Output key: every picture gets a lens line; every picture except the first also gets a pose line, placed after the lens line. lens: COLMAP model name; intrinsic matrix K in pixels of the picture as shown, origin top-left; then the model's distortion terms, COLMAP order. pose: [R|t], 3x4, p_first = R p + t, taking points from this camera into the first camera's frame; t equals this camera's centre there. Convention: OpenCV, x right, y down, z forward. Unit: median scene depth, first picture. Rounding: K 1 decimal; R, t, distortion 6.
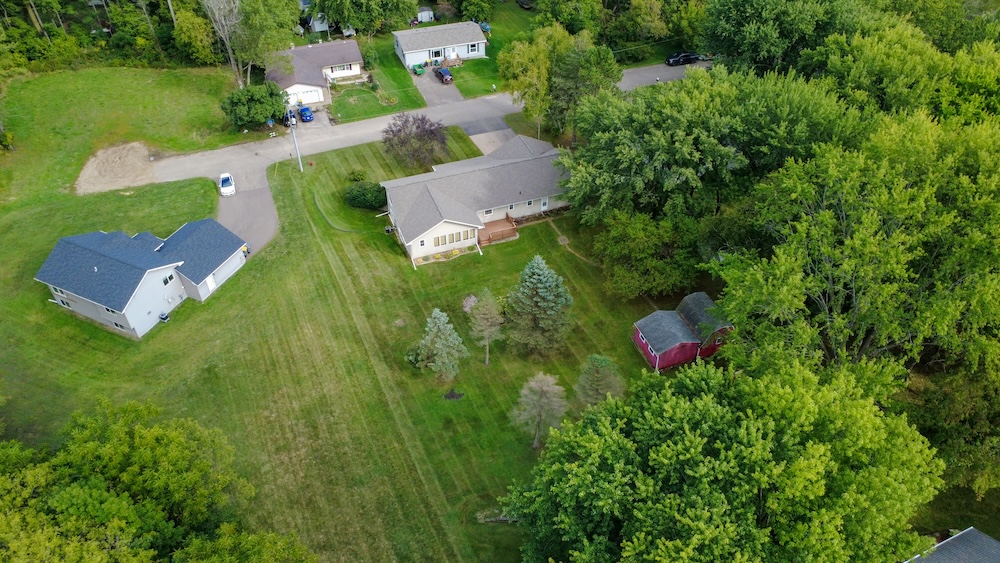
lens RADIAL K [[725.9, 0, 499.1], [0, 725.9, 285.3], [0, 0, 1]] dist [0.001851, -0.001921]
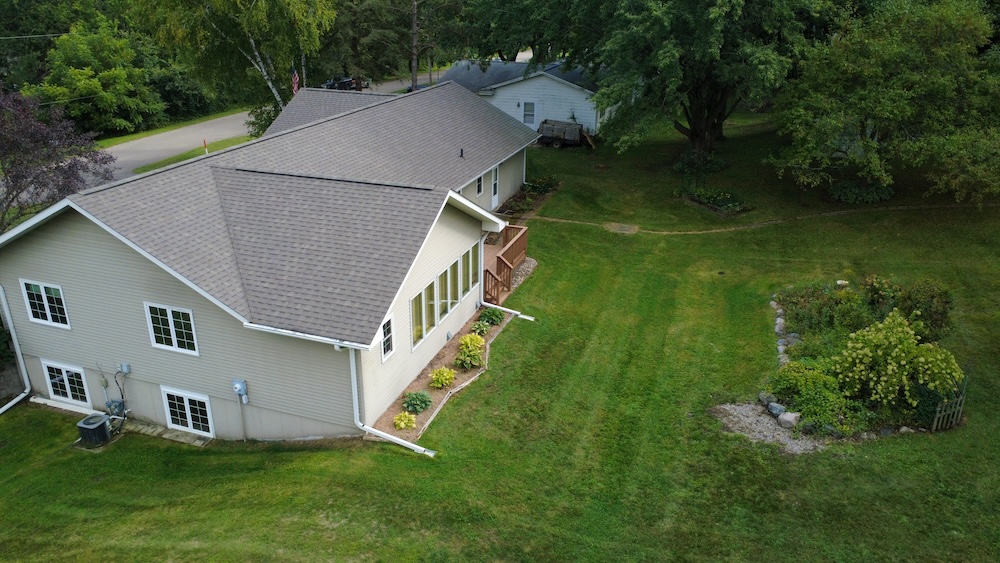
lens RADIAL K [[725.9, 0, 499.8], [0, 725.9, 283.3], [0, 0, 1]] dist [0.001851, -0.001921]
pose [[0.642651, -0.296828, 0.706323, -0.203599], [0.513561, 0.851021, -0.109630, -0.026890], [-0.568555, 0.433194, 0.699349, 0.719572]]
